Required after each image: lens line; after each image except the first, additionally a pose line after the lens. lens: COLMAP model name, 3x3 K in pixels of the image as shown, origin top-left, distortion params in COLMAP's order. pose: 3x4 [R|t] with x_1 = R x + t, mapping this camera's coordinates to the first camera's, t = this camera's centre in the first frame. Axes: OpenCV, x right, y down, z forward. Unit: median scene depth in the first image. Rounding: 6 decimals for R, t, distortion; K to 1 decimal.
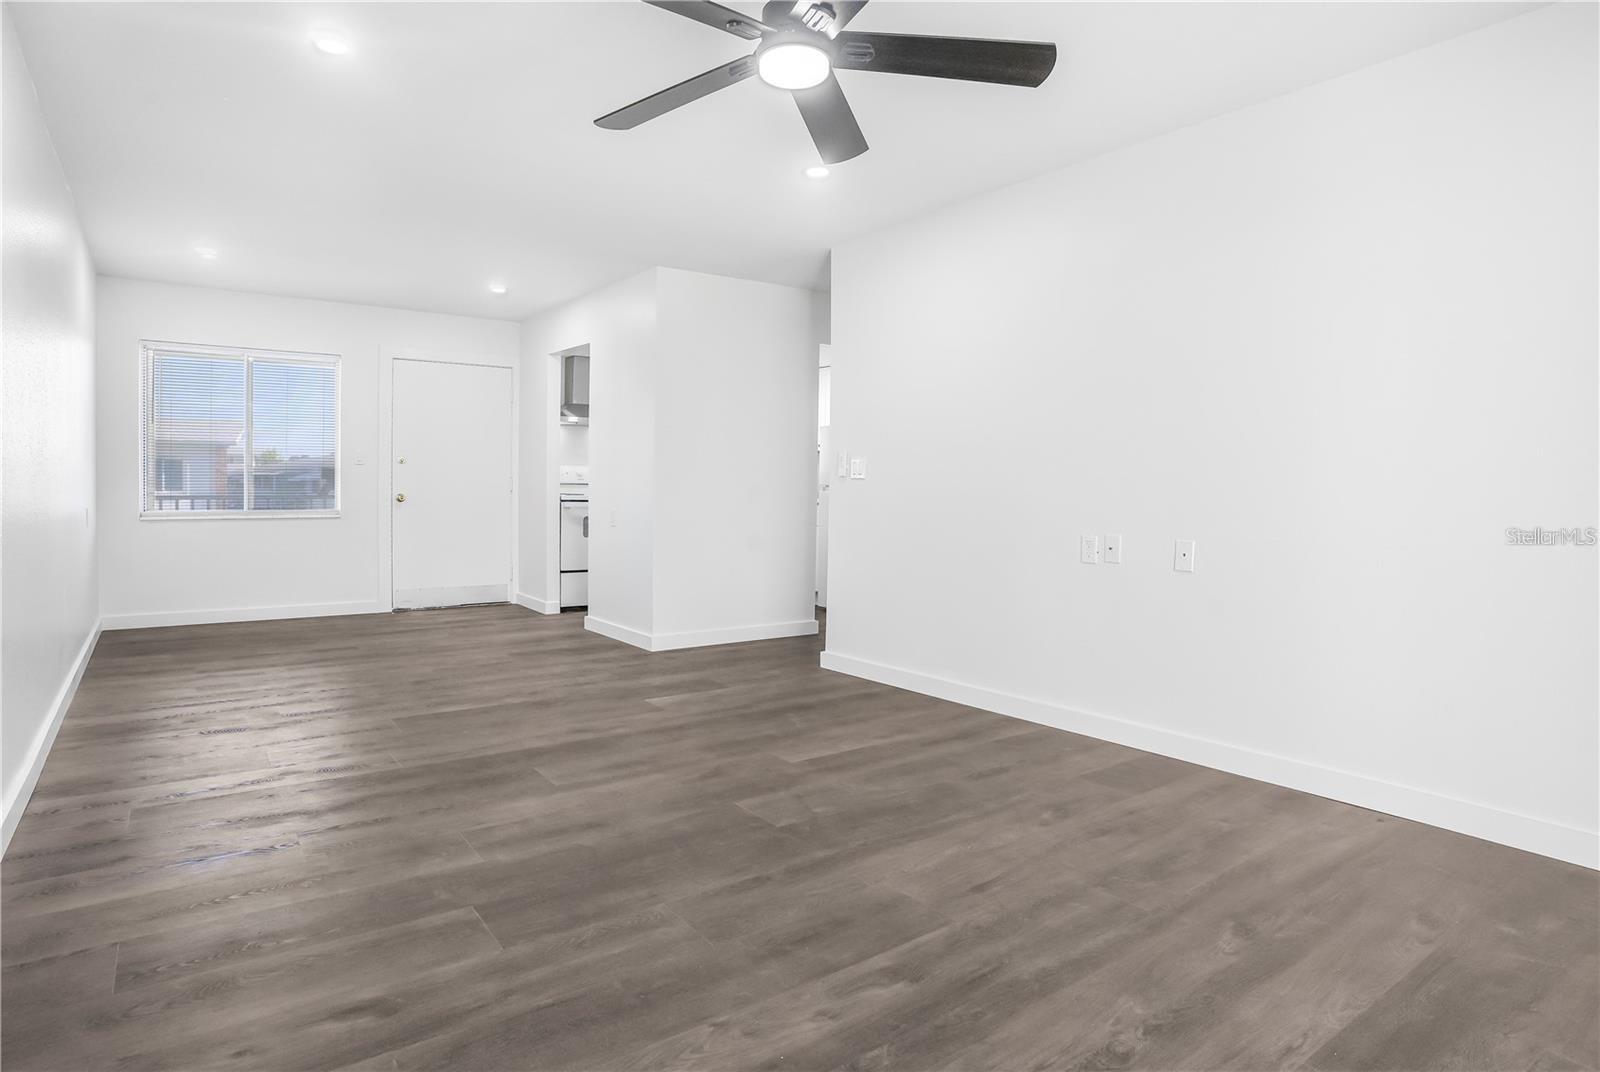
lens RADIAL K [[829.2, 0, 803.9], [0, 829.2, 500.1], [0, 0, 1]] dist [-0.032677, 0.001400]
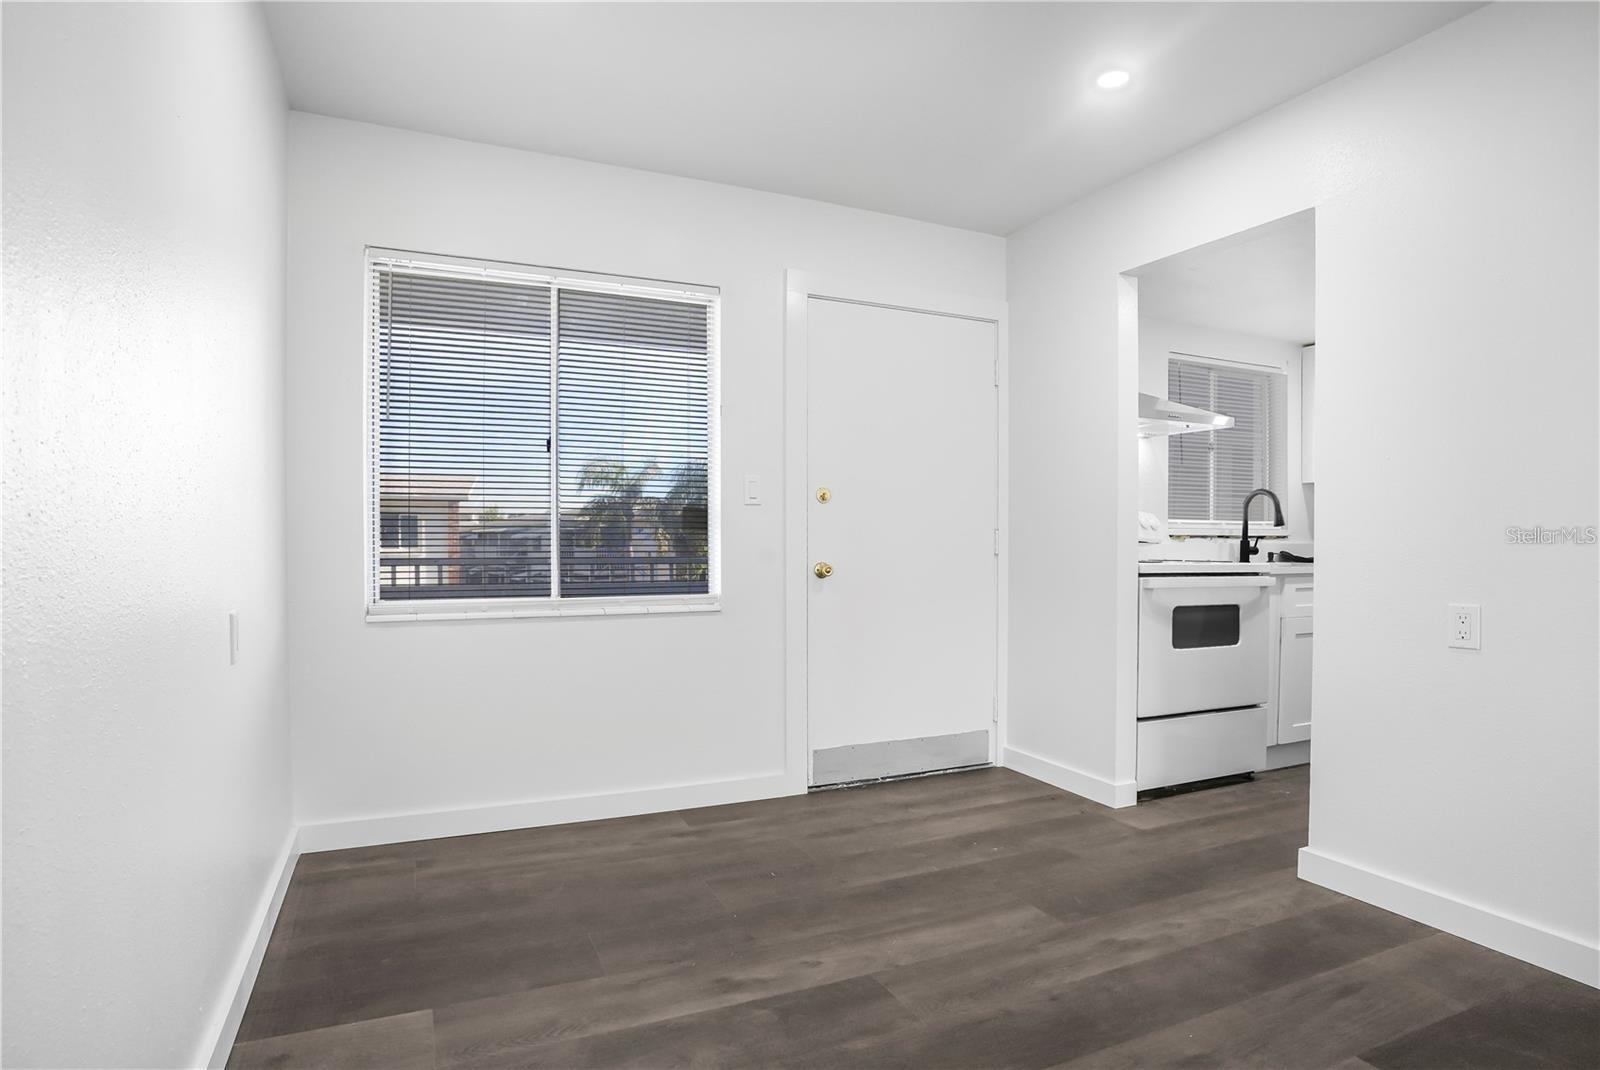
lens RADIAL K [[838.2, 0, 799.8], [0, 838.2, 565.4], [0, 0, 1]] dist [-0.069700, 0.000399]
pose [[0.979726, -0.000849, -0.200340, -0.404098], [0.002870, 0.999948, 0.009795, -0.010894], [0.200321, -0.010172, 0.979677, 0.496350]]
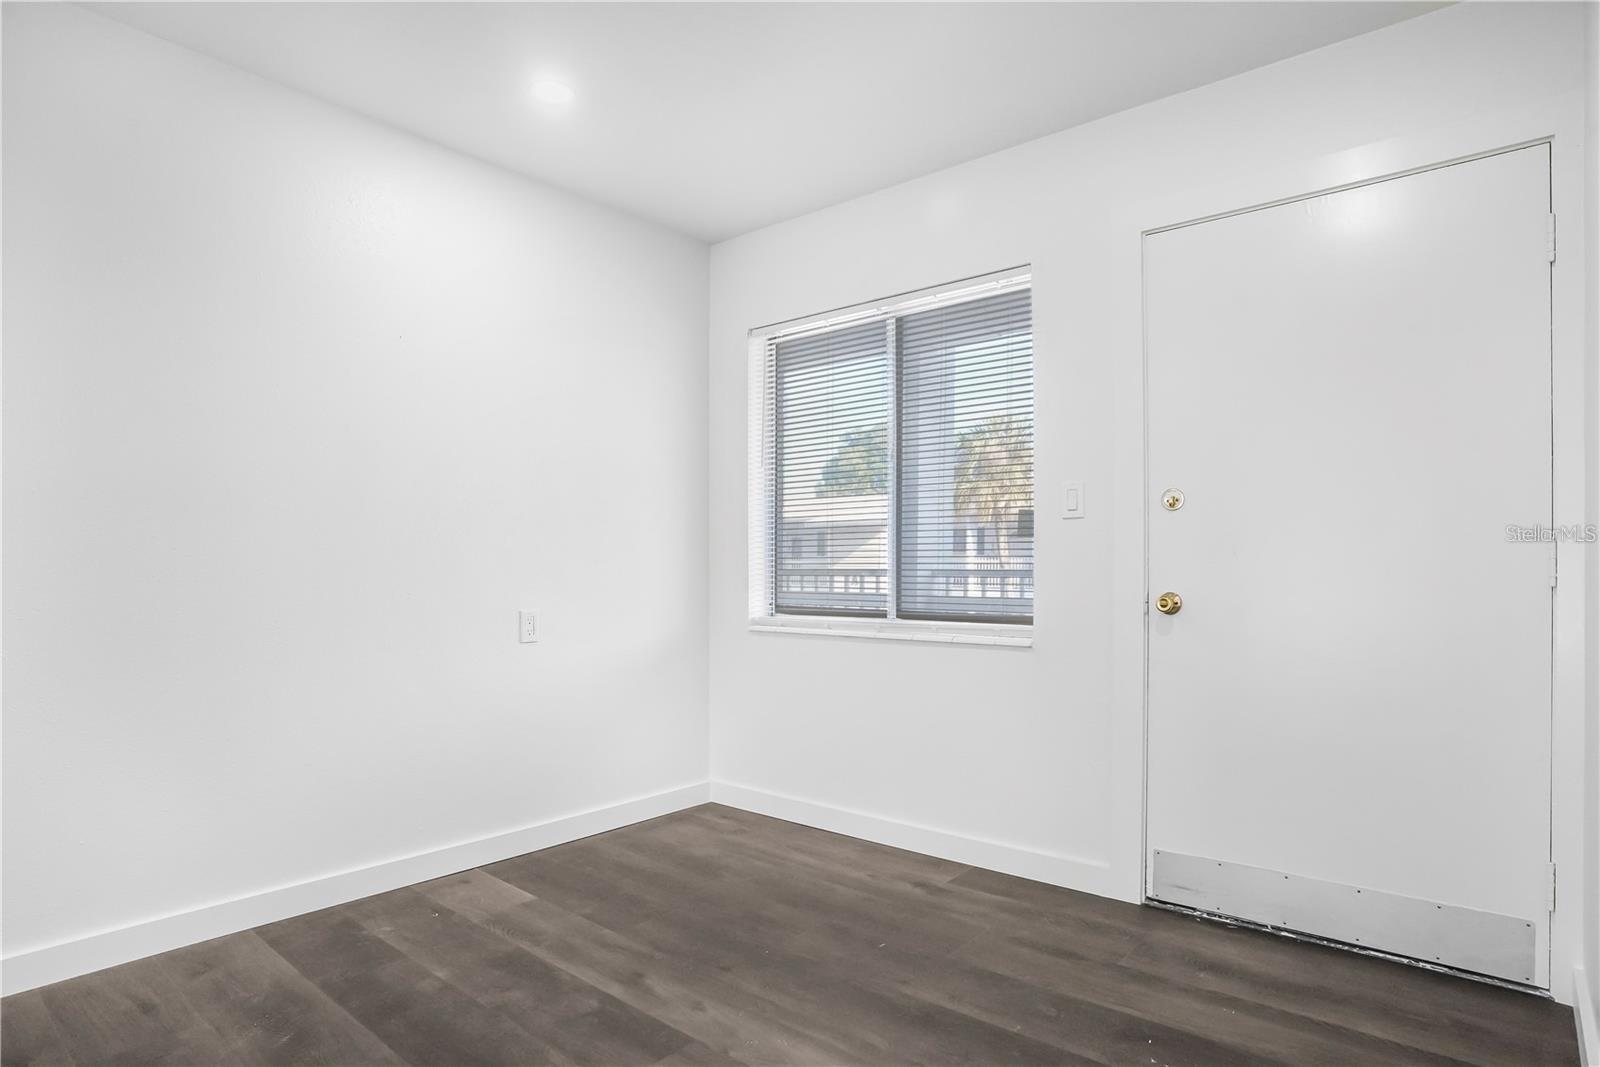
lens RADIAL K [[898.7, 0, 797.2], [0, 898.7, 575.1], [0, 0, 1]] dist [-0.044534, 0.002163]
pose [[0.217841, -0.001006, -0.975984, -0.145637], [-0.005205, 0.999984, -0.002192, -0.012437], [0.975970, 0.005557, 0.217832, 0.760604]]
